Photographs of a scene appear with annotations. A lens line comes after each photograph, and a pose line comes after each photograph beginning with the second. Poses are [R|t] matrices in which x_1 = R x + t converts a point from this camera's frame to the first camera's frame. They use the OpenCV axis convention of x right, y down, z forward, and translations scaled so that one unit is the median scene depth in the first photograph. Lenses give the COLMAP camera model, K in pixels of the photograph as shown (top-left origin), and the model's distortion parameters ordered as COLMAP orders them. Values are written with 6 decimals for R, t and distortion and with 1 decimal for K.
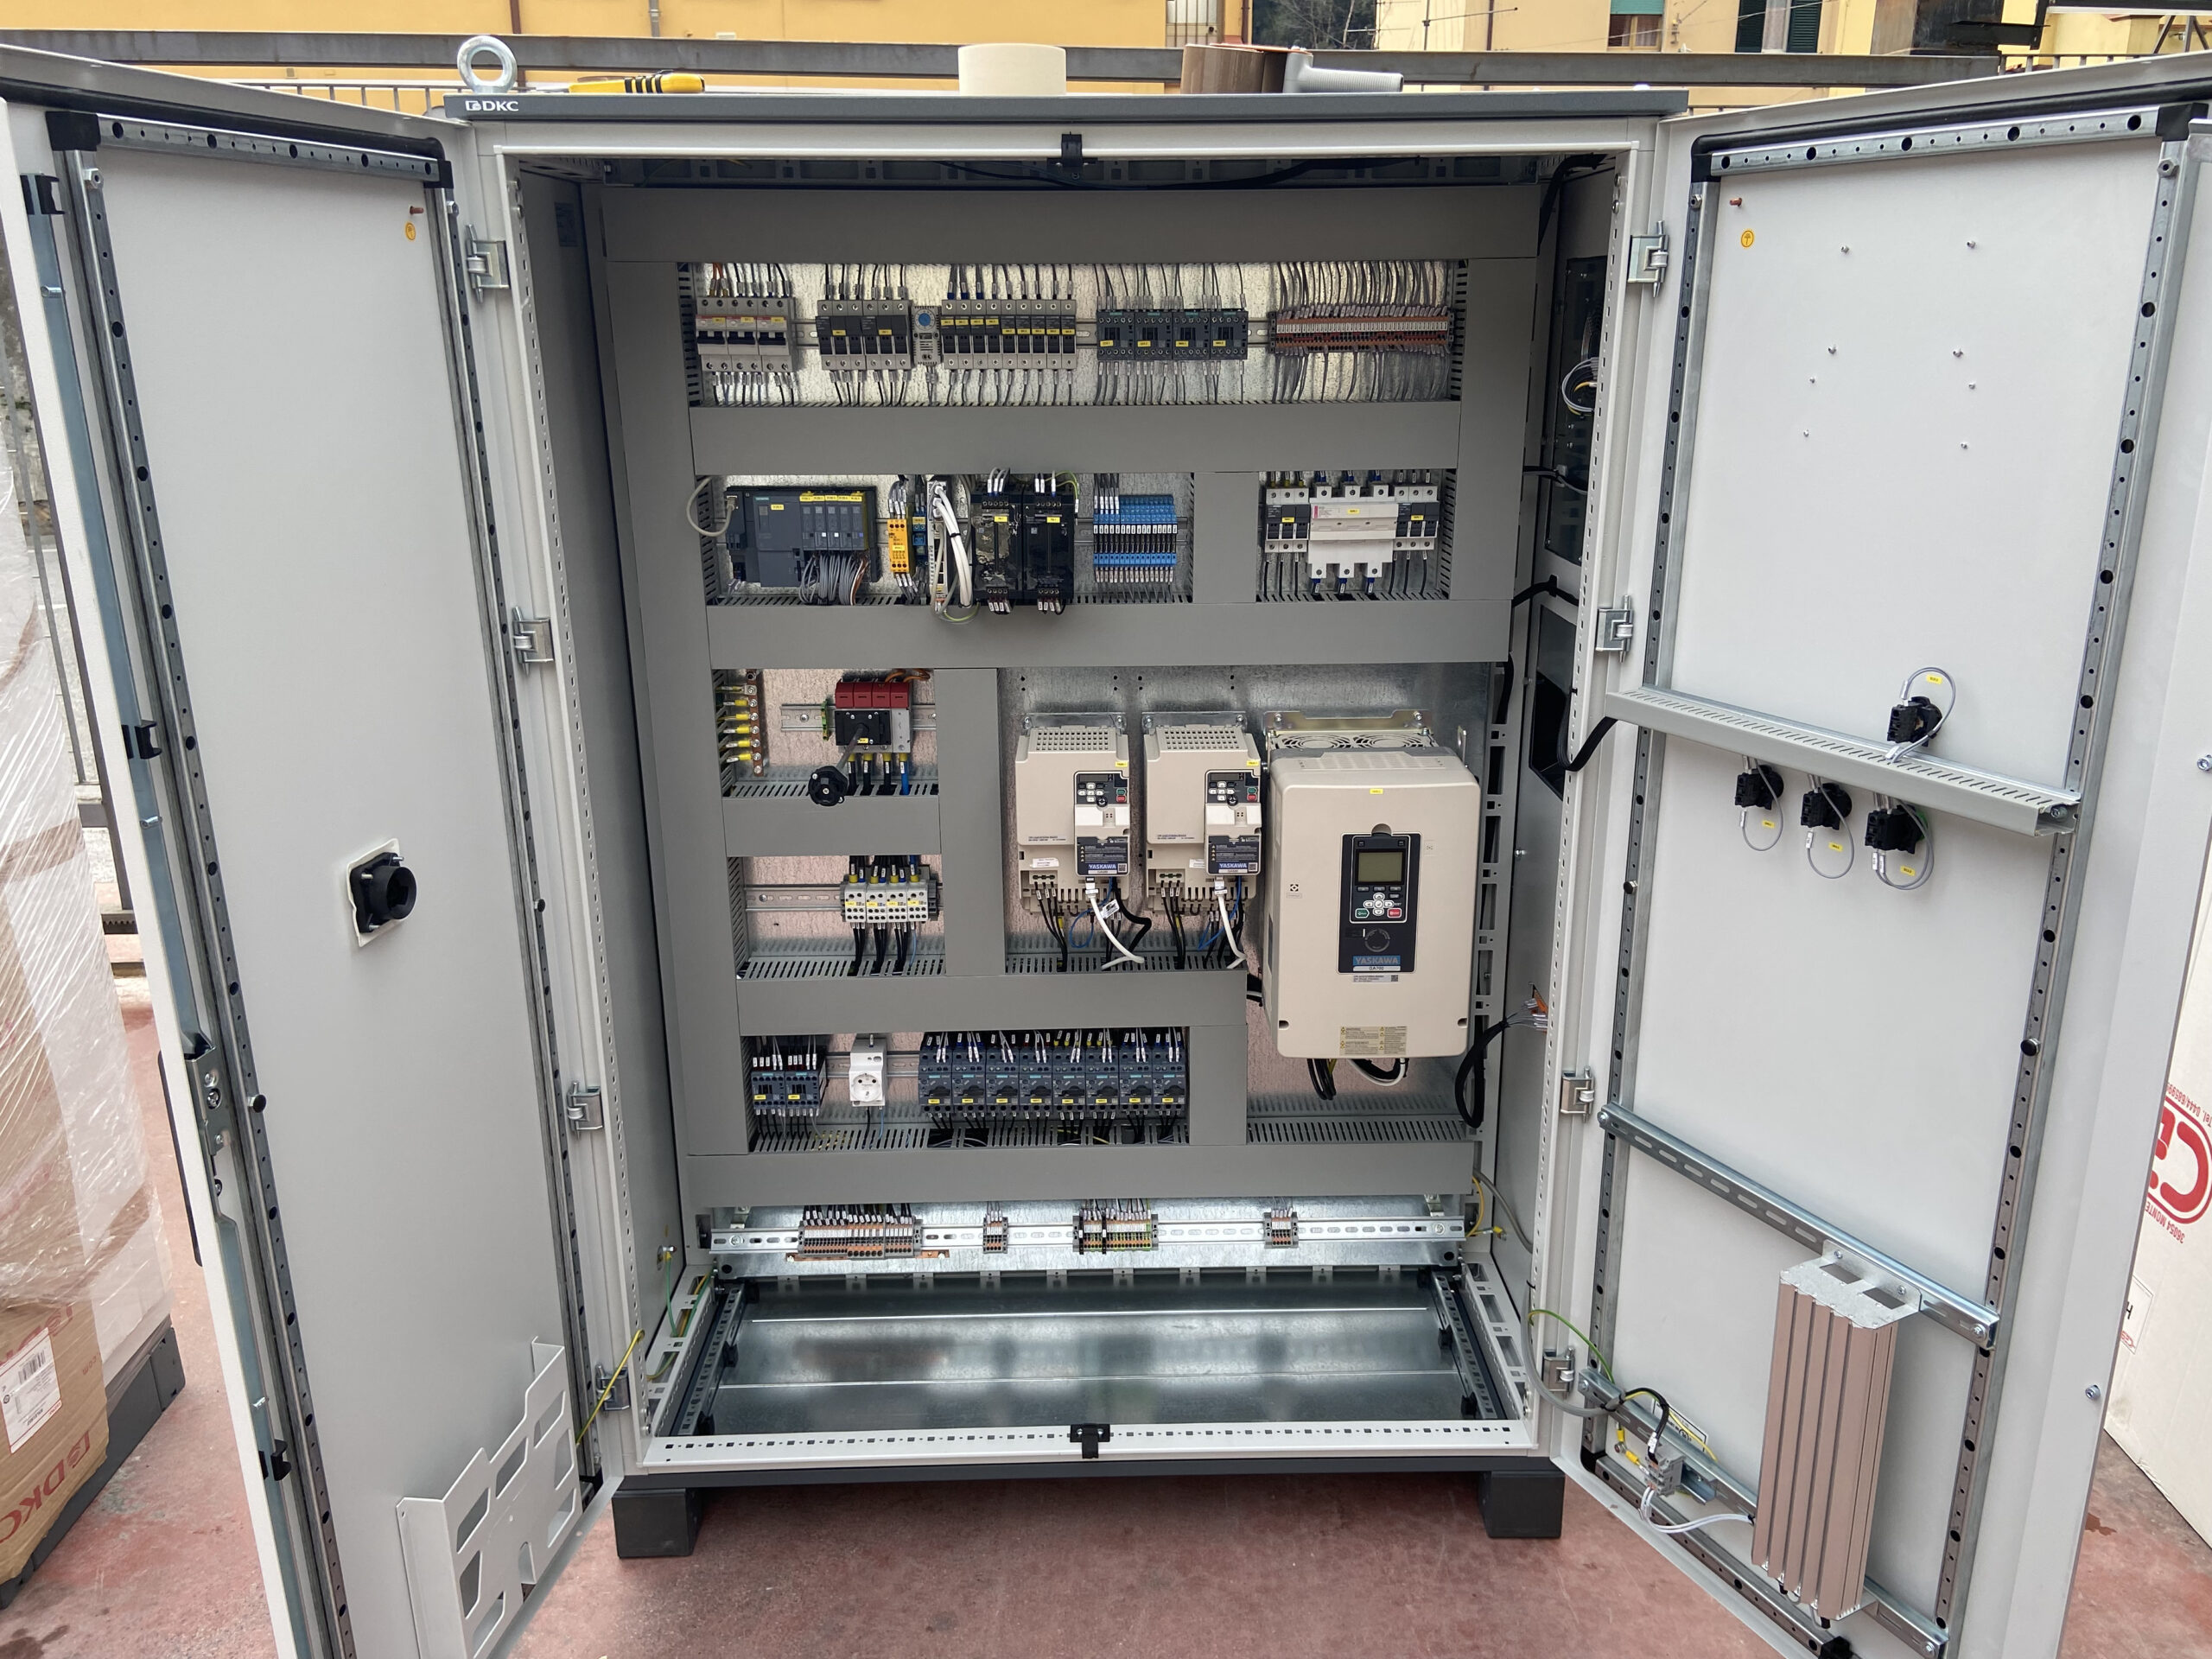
lens RADIAL K [[1702.2, 0, 1120.6], [0, 1702.2, 836.1], [0, 0, 1]] dist [0.135804, -0.187136]
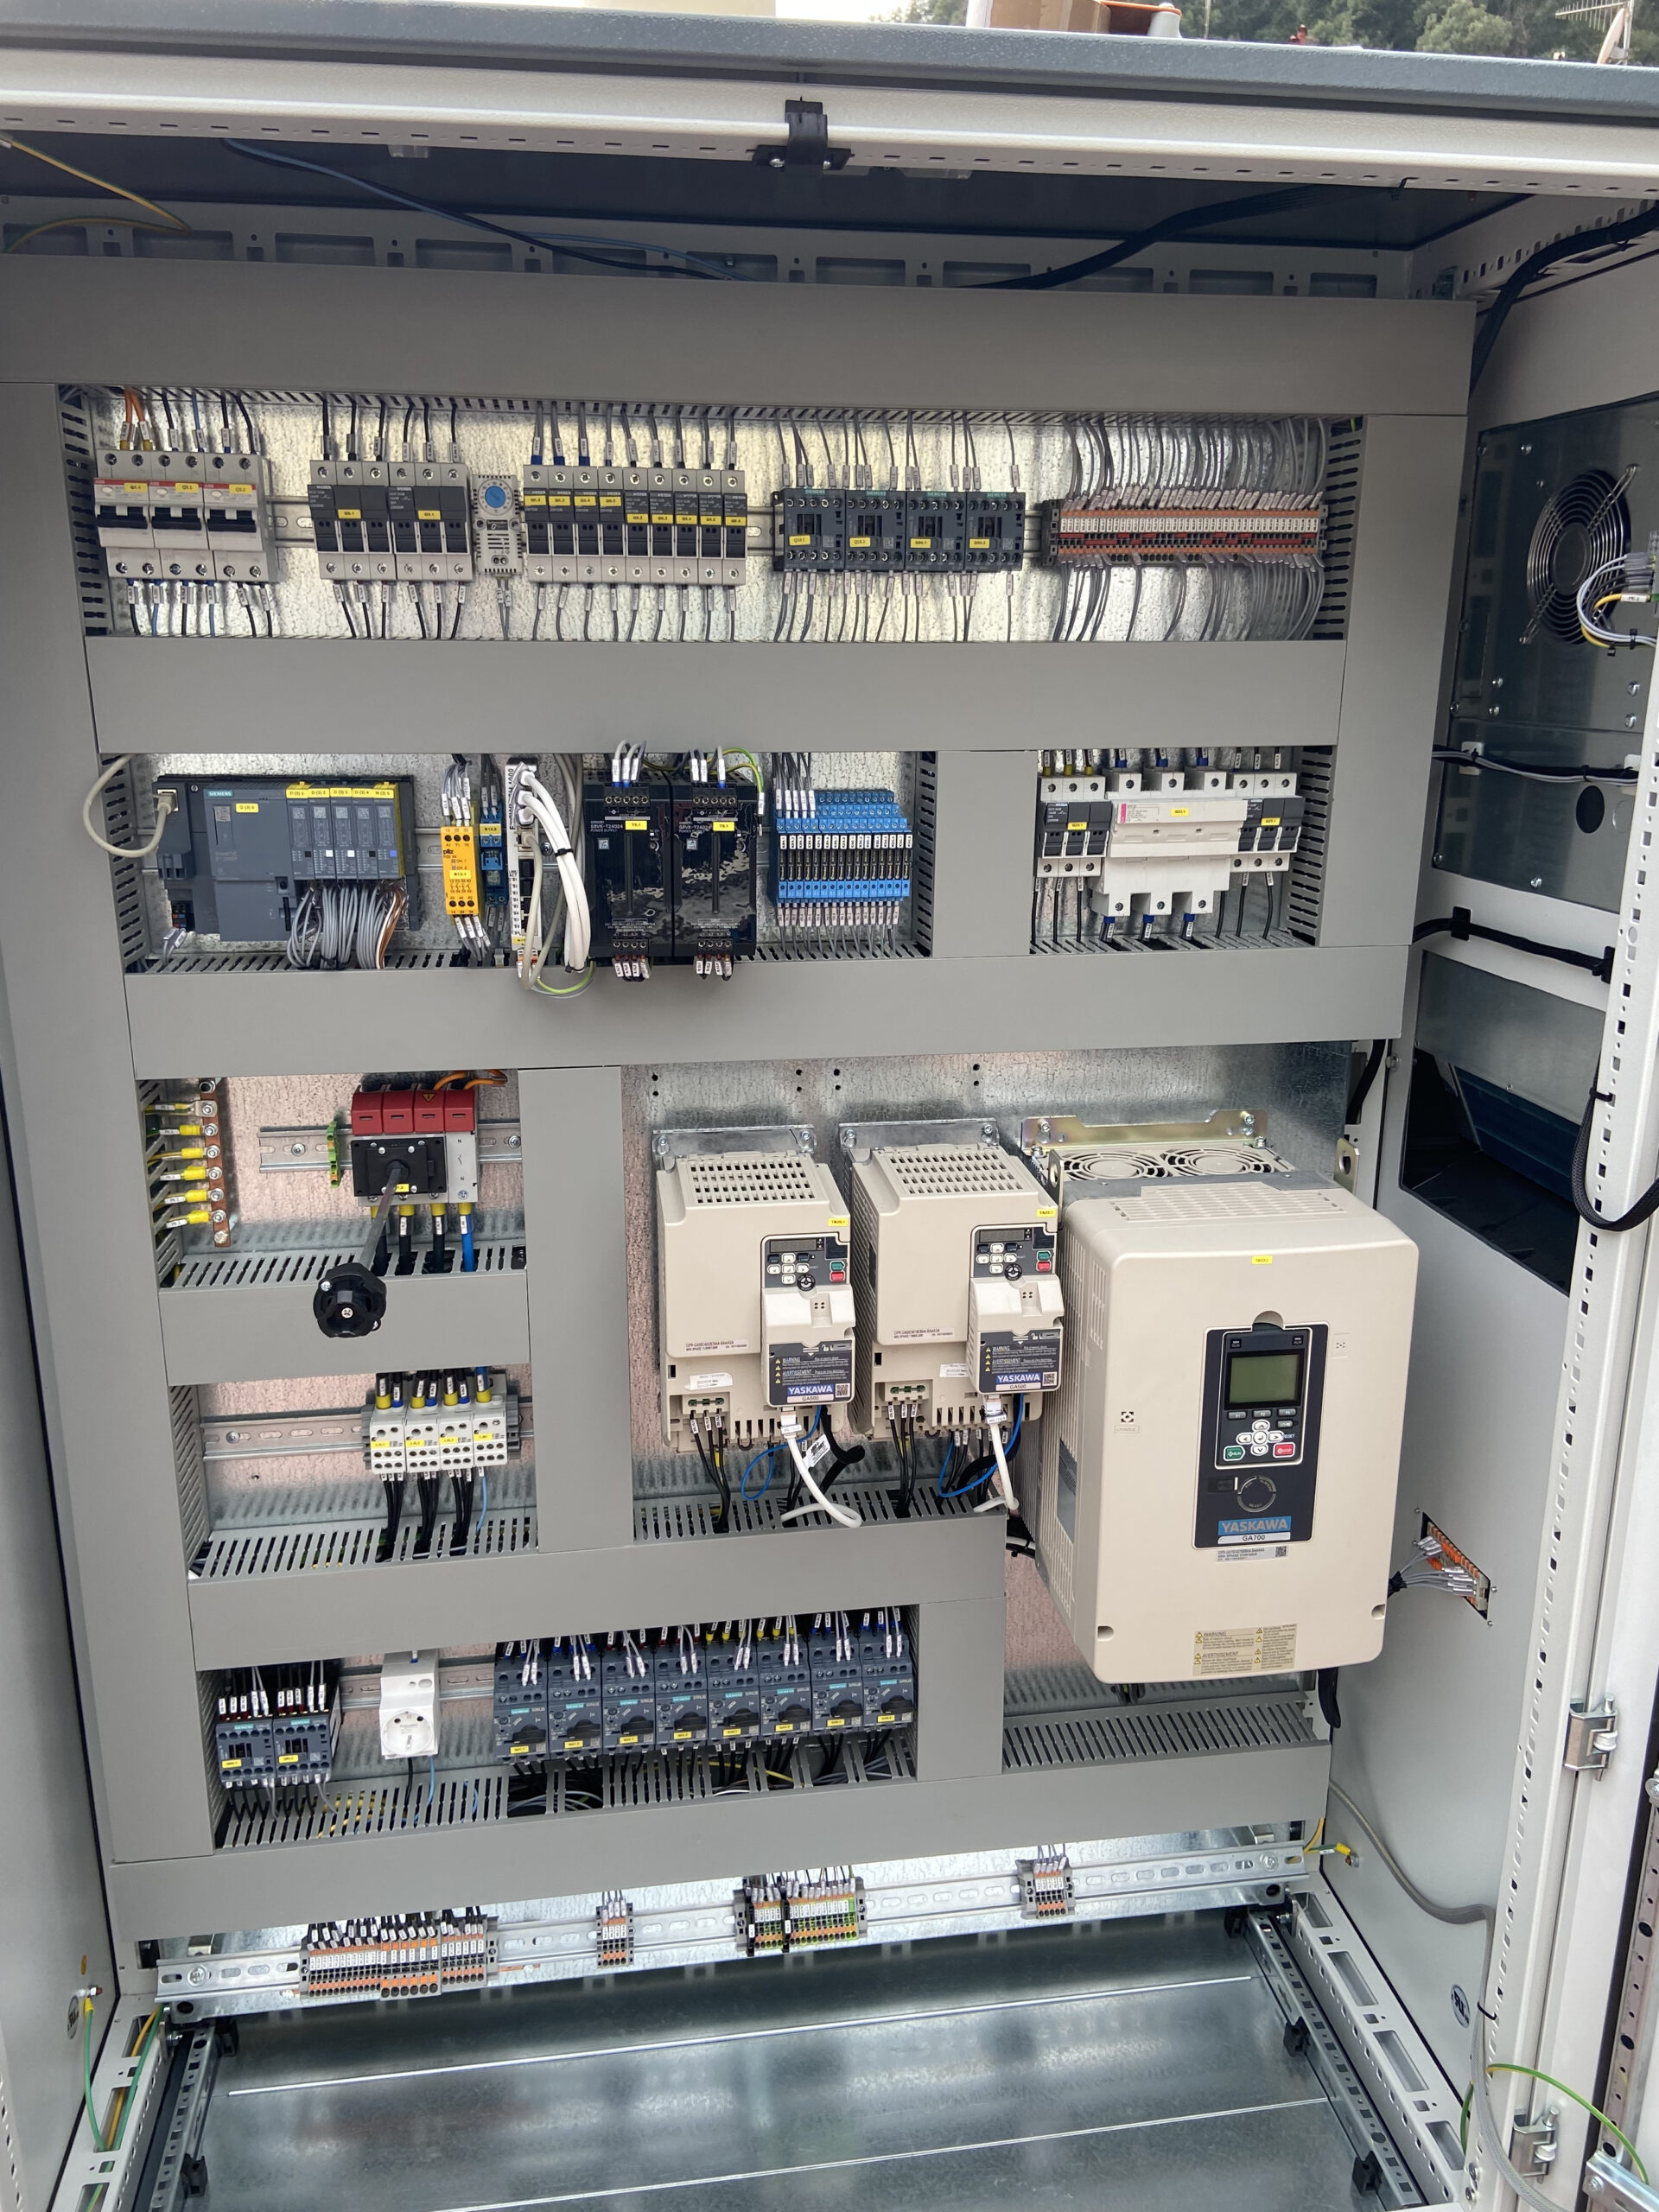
lens RADIAL K [[1702.2, 0, 829.5], [0, 1702.2, 1106.0], [0, 0, 1]] dist [0.135804, -0.187136]
pose [[0.991985, -0.025148, 0.123830, -0.075320], [0.029156, 0.999105, -0.030657, -0.063170], [-0.122948, 0.034022, 0.991830, 0.379192]]
